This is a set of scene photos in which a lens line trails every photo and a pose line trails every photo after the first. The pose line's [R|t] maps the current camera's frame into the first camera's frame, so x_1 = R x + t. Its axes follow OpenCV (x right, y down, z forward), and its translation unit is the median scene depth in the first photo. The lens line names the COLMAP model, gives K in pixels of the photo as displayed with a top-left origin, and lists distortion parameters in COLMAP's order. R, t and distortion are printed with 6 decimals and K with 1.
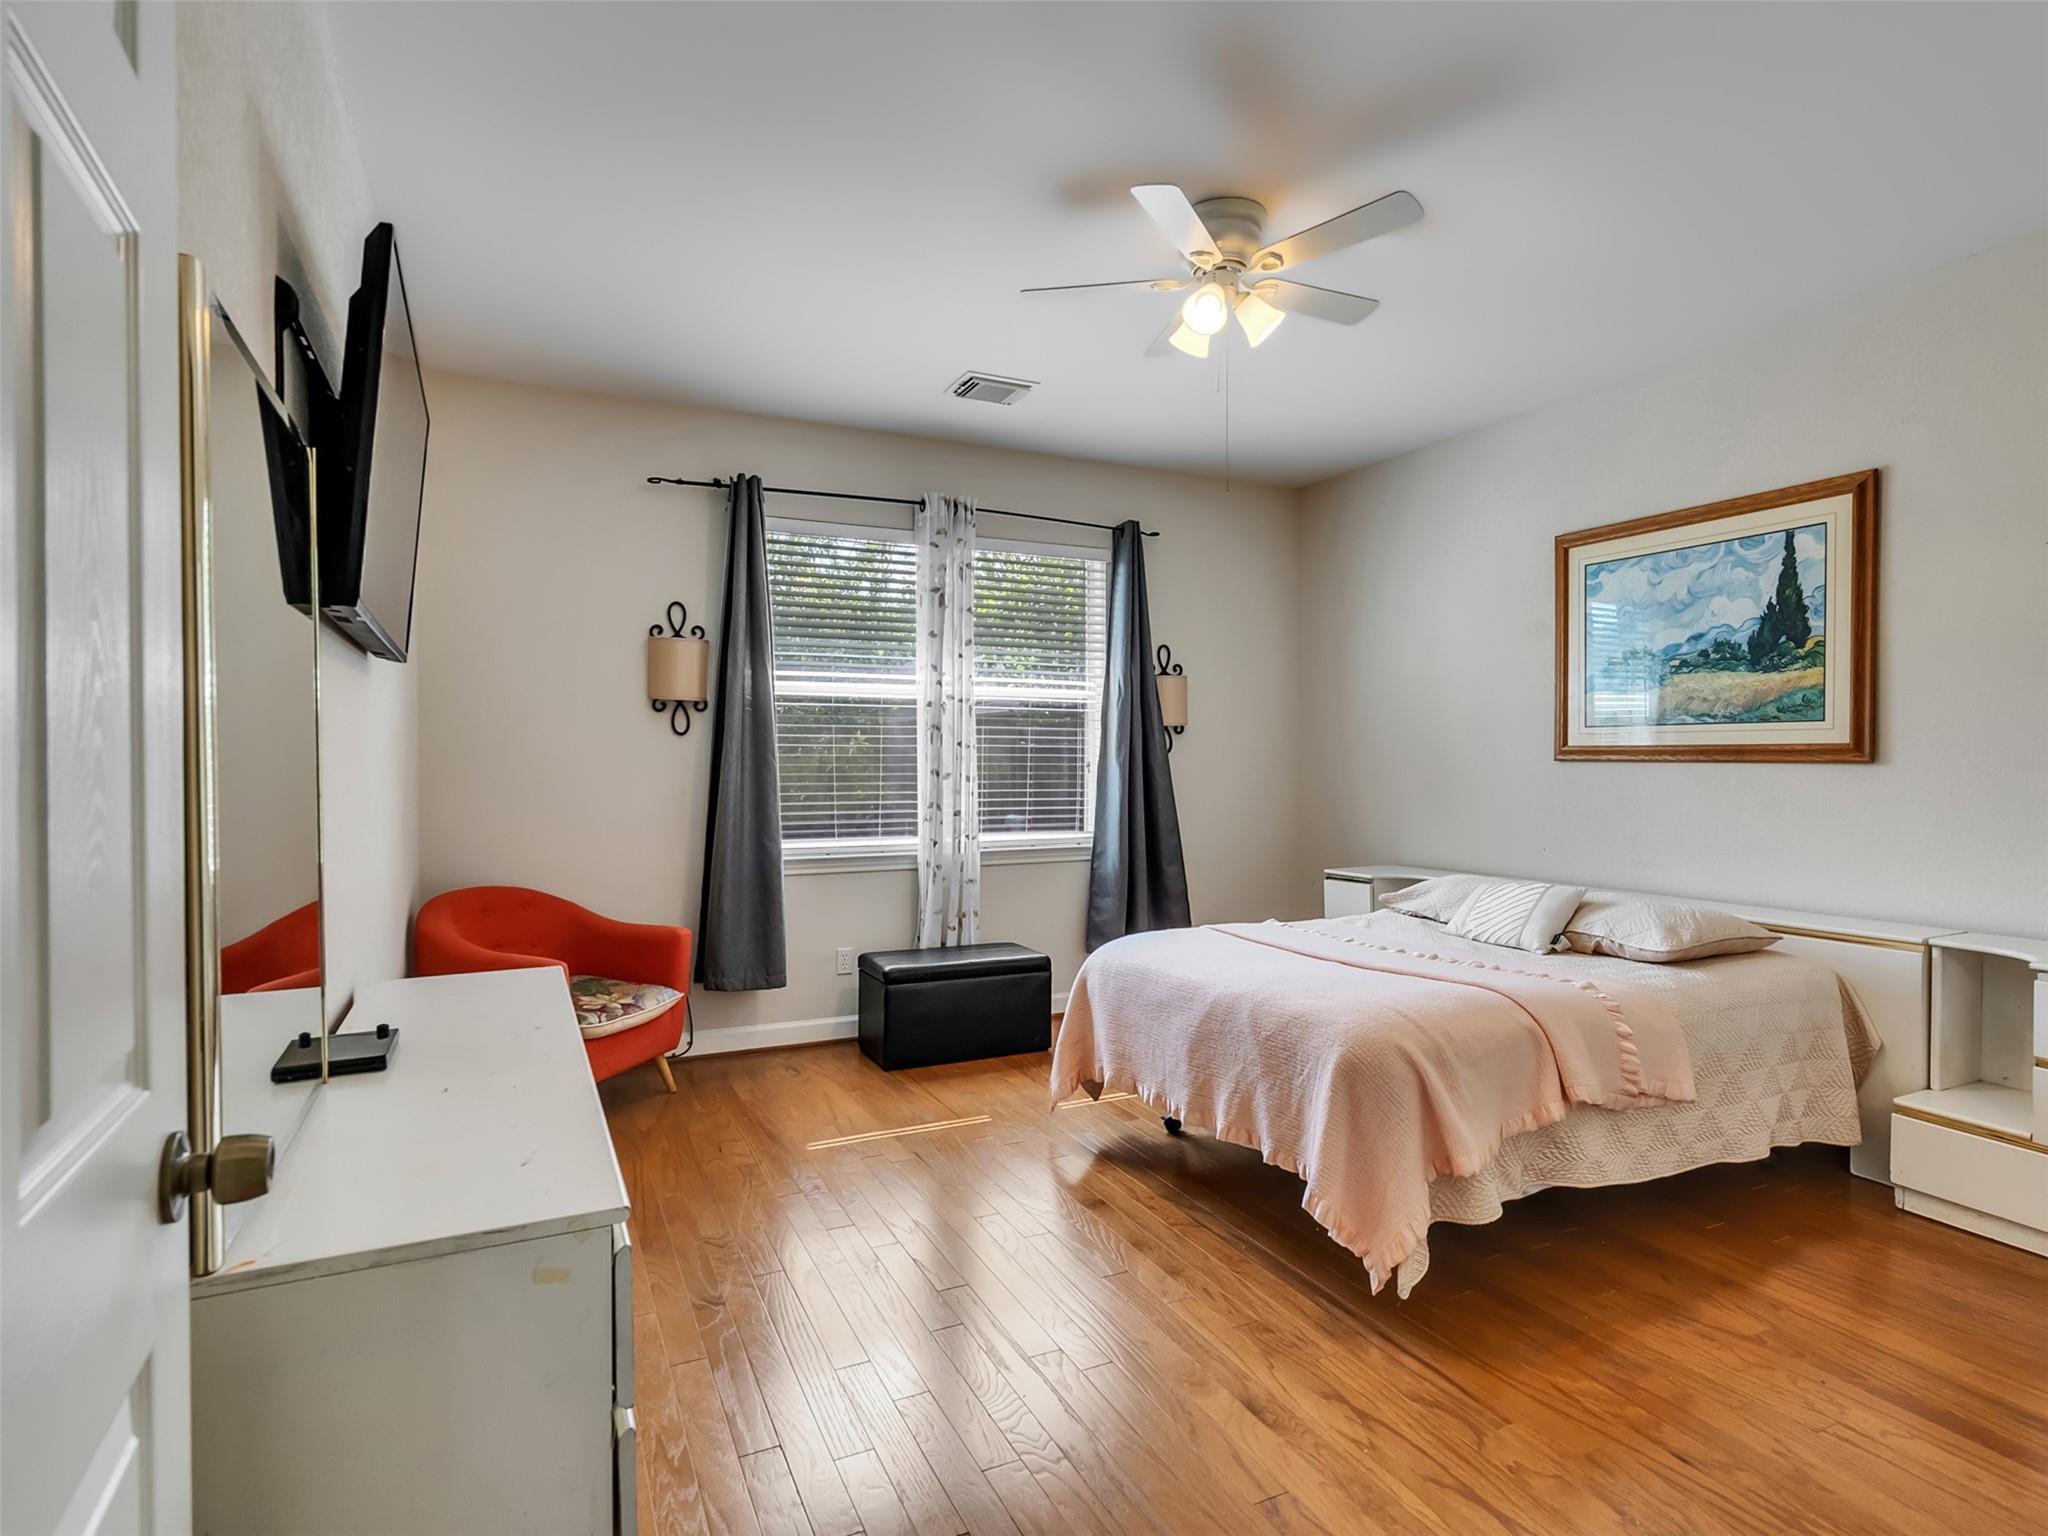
lens RADIAL K [[1049.5, 0, 1004.9], [0, 1049.5, 768.3], [0, 0, 1]] dist [-0.011417, 0.009836]
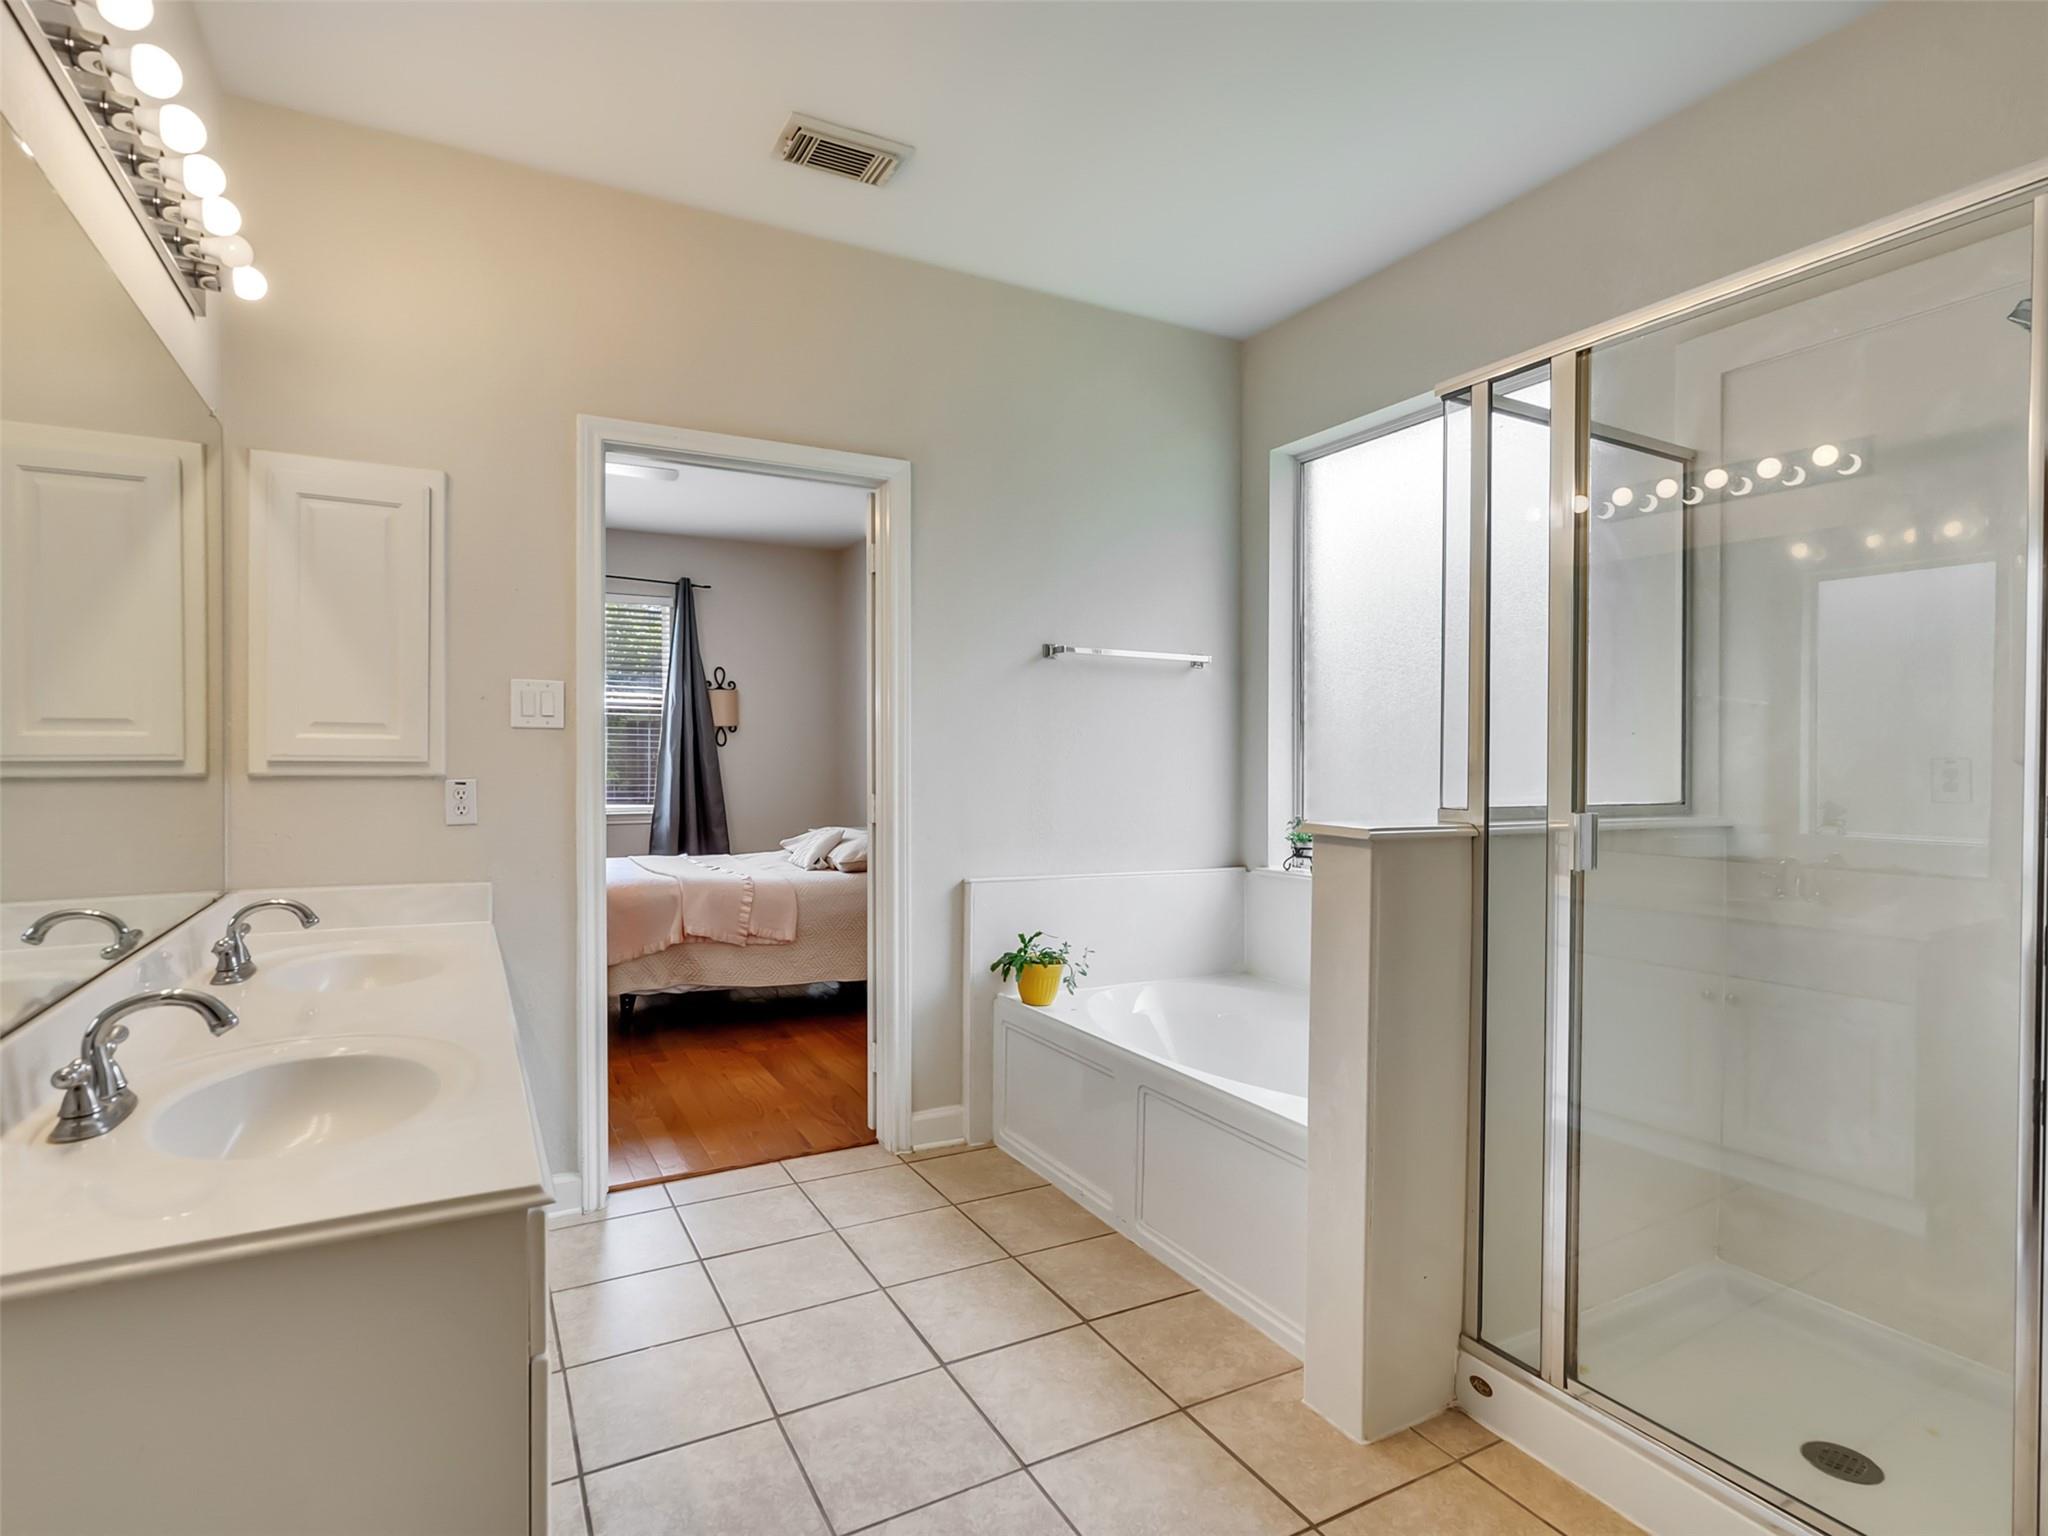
lens RADIAL K [[1049.5, 0, 1004.9], [0, 1049.5, 768.3], [0, 0, 1]] dist [-0.011417, 0.009836]
pose [[0.998636, 0.005613, 0.051904, 0.557663], [-0.005681, 0.999983, 0.001158, 0.013108], [-0.051897, -0.001451, 0.998651, -0.476850]]
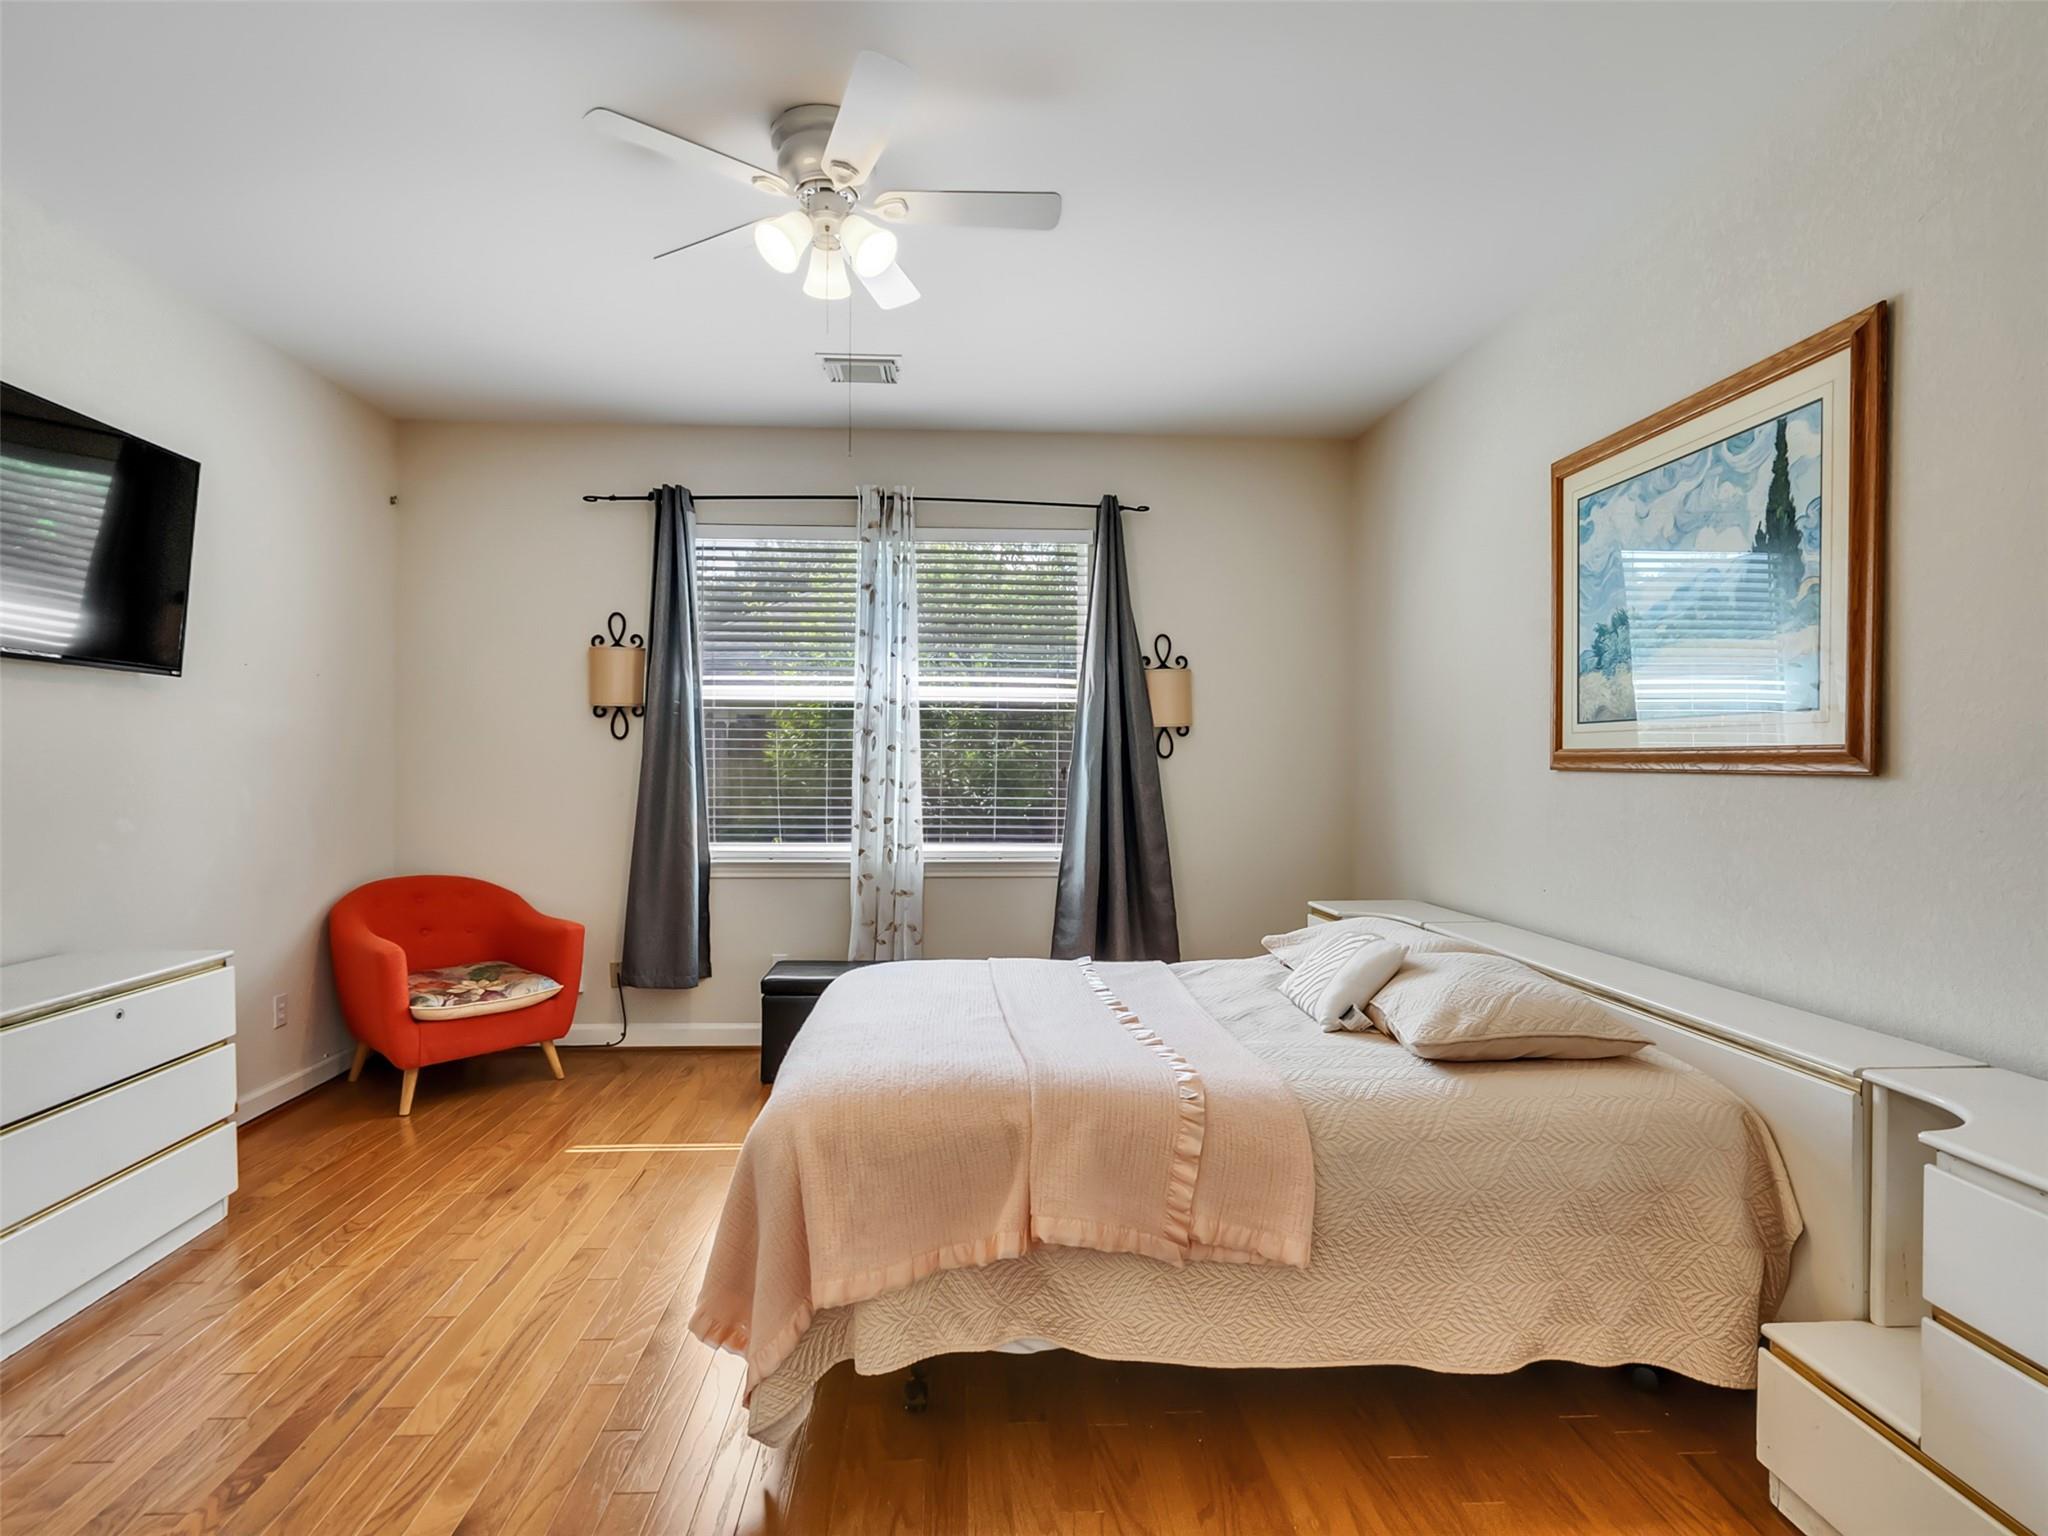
lens RADIAL K [[1049.5, 0, 1004.9], [0, 1049.5, 768.3], [0, 0, 1]] dist [-0.011417, 0.009836]
pose [[0.926065, 0.006606, -0.377307, 0.442963], [-0.008449, 0.999959, -0.003231, -0.002608], [0.377270, 0.006180, 0.926083, 0.174913]]
